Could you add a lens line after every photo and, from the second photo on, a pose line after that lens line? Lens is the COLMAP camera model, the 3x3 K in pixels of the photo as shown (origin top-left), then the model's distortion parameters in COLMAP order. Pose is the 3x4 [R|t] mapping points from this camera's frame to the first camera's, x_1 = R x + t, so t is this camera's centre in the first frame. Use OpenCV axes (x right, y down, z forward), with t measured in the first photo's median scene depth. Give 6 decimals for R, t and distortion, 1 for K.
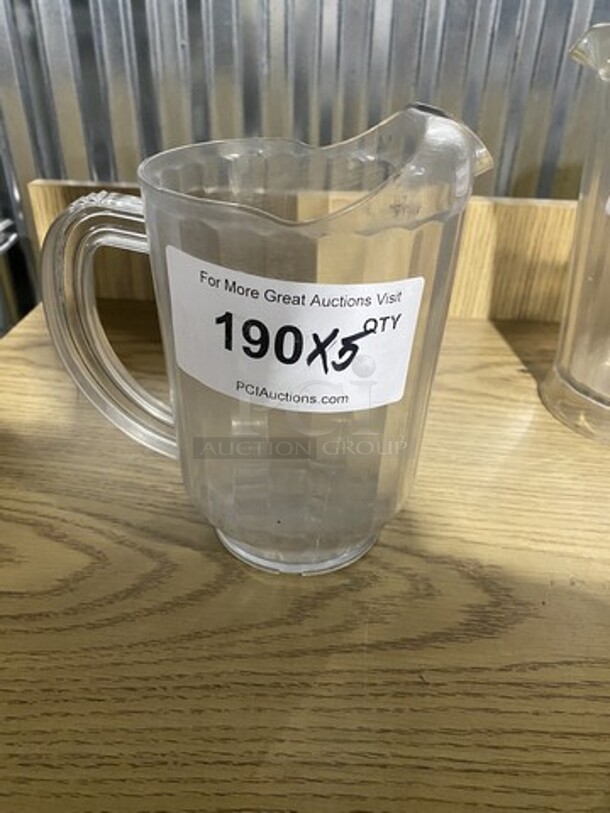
lens RADIAL K [[625.9, 0, 304.8], [0, 625.9, 407.5], [0, 0, 1]] dist [-0.022289, 0.012609]
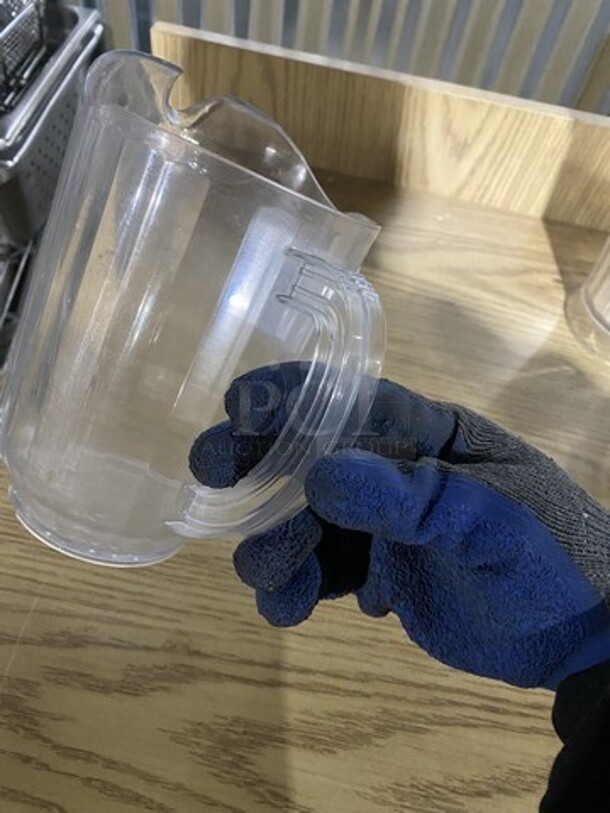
lens RADIAL K [[625.9, 0, 298.7], [0, 625.9, 409.8], [0, 0, 1]] dist [-0.022289, 0.012609]
pose [[0.989399, 0.144986, 0.008286, -0.118552], [-0.138518, 0.925048, 0.353693, -0.182058], [0.043615, -0.351091, 0.935325, -0.235543]]
